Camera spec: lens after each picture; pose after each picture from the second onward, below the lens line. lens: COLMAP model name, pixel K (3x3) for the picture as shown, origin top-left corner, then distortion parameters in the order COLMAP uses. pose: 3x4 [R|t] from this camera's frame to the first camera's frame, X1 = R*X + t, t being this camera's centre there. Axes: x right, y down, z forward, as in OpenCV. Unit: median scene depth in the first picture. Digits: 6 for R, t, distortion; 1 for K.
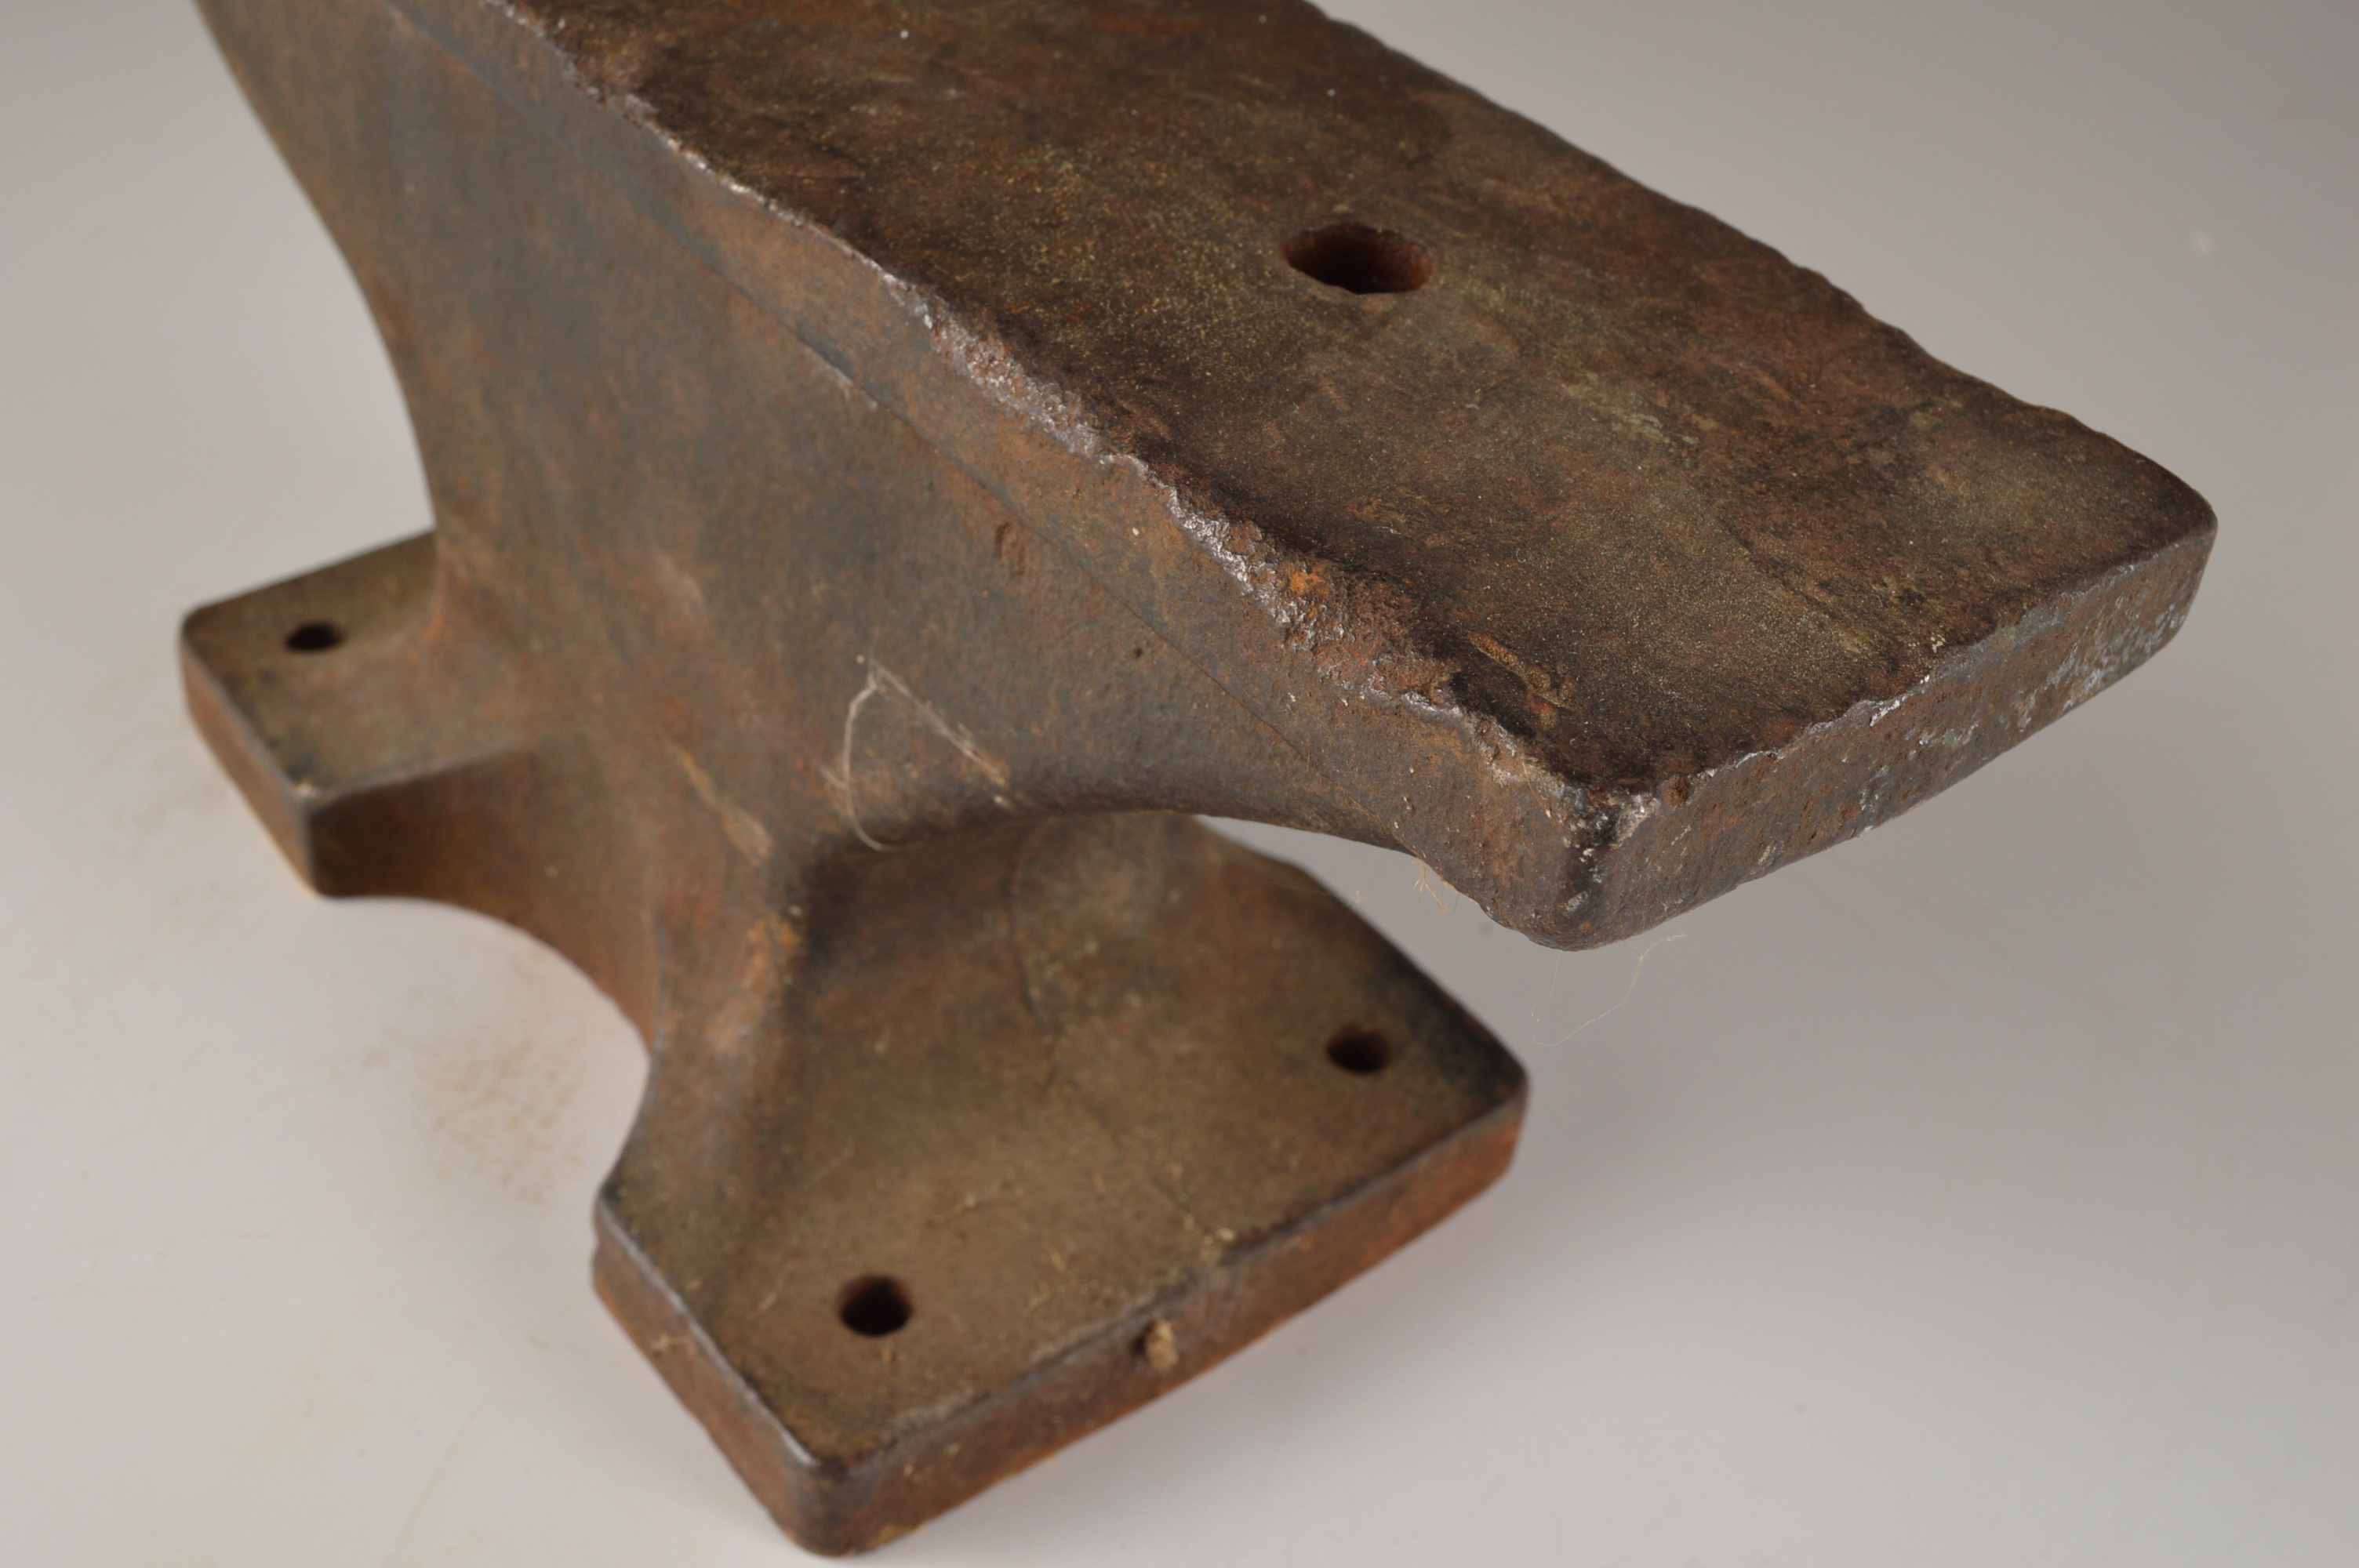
lens RADIAL K [[2467.0, 0, 1159.5], [0, 2467.0, 782.1], [0, 0, 1]] dist [-0.047033, 0.000000]
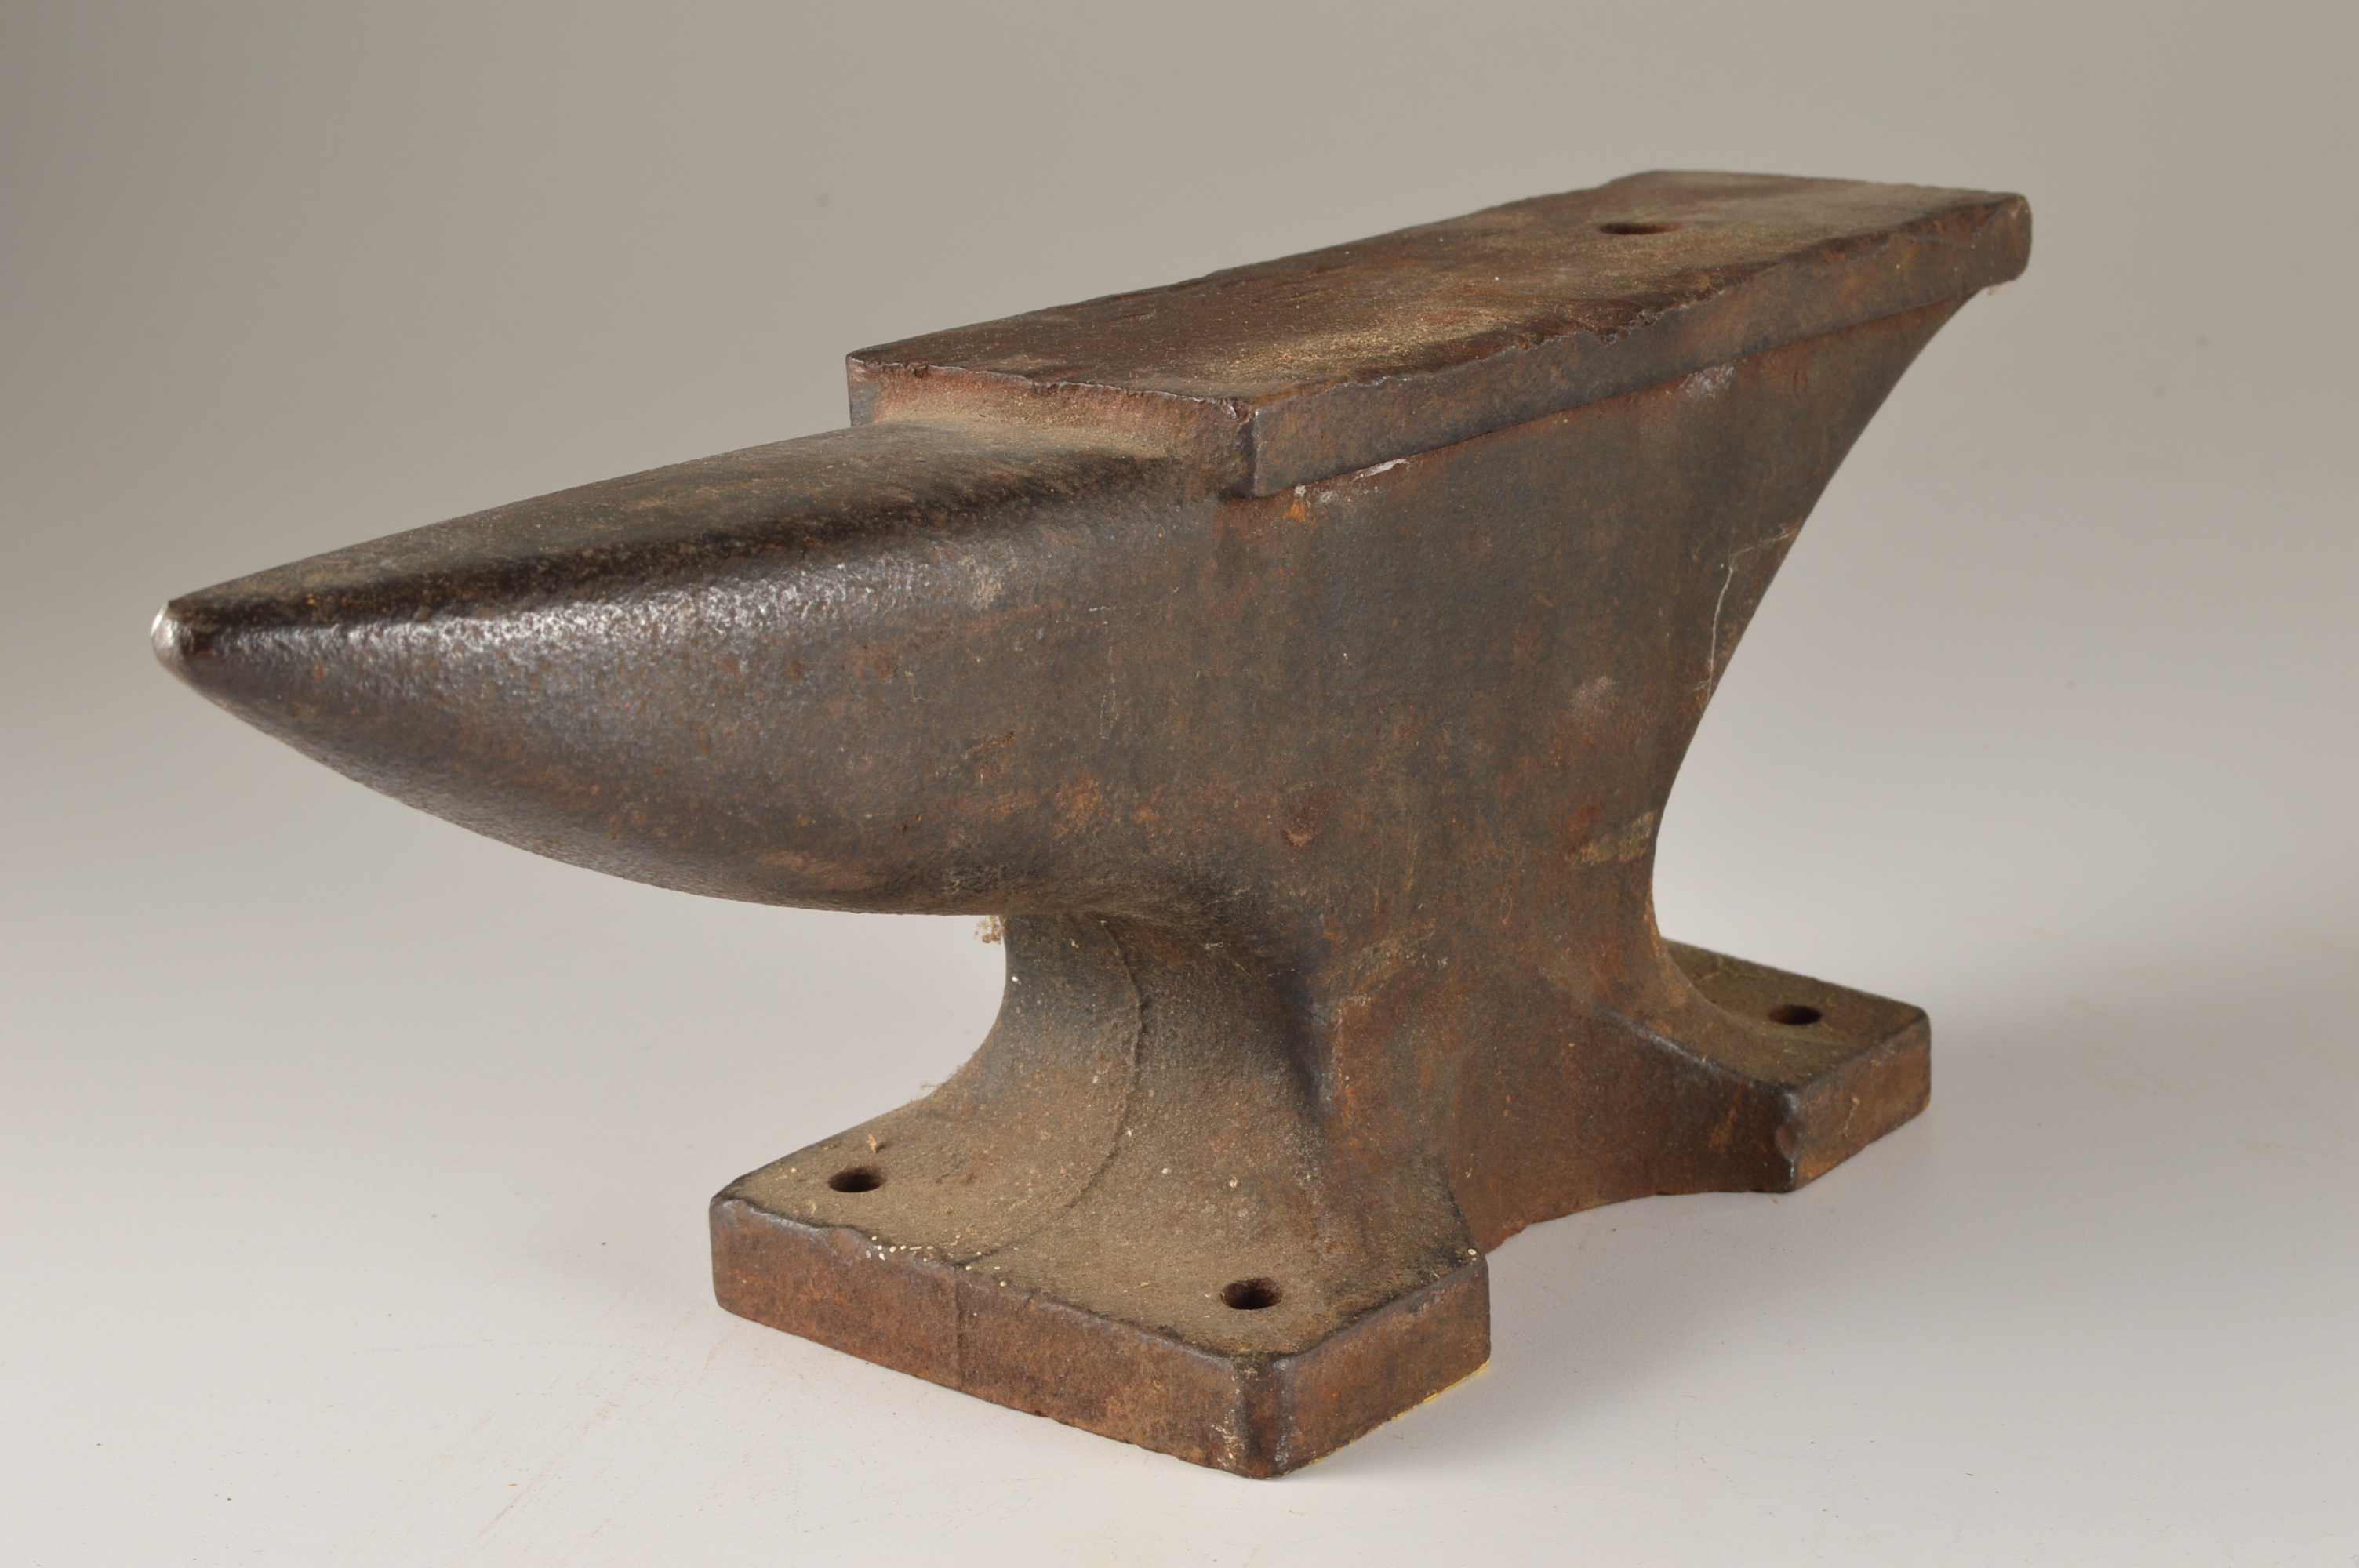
lens RADIAL K [[4147.4, 0, 1172.2], [0, 4147.4, 769.9], [0, 0, 1]] dist [0.042460, 0.000000]
pose [[-0.220491, -0.364466, 0.904737, -2.234340], [0.609708, 0.672511, 0.419506, -1.156668], [-0.761341, 0.644122, 0.073935, 1.008831]]
